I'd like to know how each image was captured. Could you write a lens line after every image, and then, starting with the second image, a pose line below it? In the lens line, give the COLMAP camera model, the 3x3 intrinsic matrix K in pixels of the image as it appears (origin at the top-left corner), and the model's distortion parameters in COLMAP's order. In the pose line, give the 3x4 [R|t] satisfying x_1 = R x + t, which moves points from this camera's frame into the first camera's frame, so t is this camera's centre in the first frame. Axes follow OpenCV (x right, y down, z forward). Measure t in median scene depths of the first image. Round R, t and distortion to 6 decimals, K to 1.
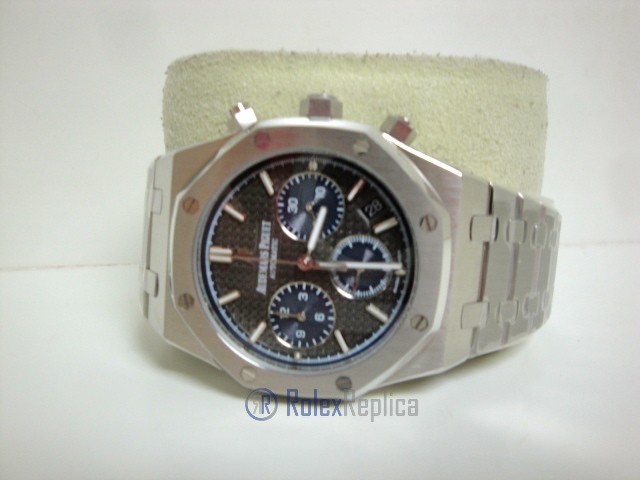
lens RADIAL K [[541.6, 0, 306.5], [0, 541.6, 258.6], [0, 0, 1]] dist [-0.106574, 0.016733]
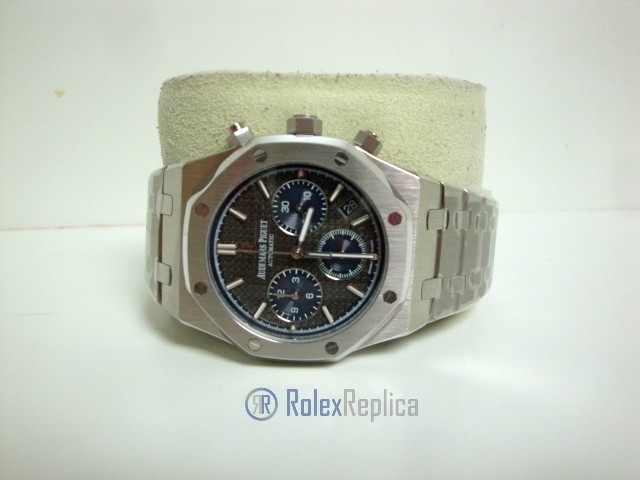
lens RADIAL K [[541.6, 0, 309.7], [0, 541.6, 239.9], [0, 0, 1]] dist [-0.106574, 0.016733]
pose [[0.994191, -0.039504, 0.100117, -0.094277], [0.035062, 0.998338, 0.045746, -0.075980], [-0.101757, -0.041969, 0.993924, -0.224142]]
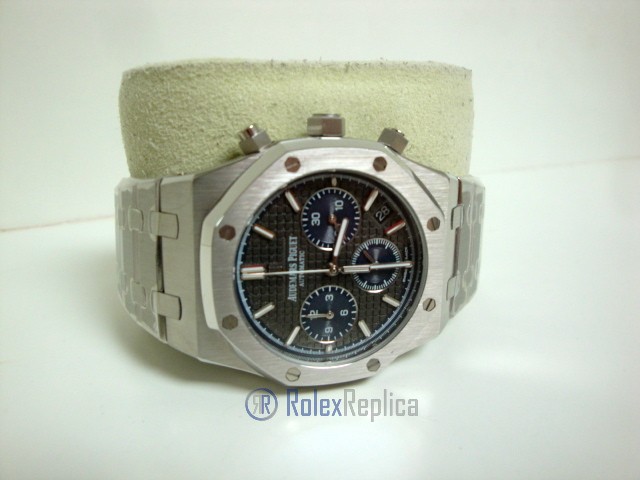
lens RADIAL K [[541.6, 0, 320.4], [0, 541.6, 247.4], [0, 0, 1]] dist [-0.106574, 0.016733]
pose [[0.918738, -0.143283, 0.367956, -0.419119], [0.092191, 0.983924, 0.152954, -0.204714], [-0.383956, -0.106602, 0.917177, -0.007846]]
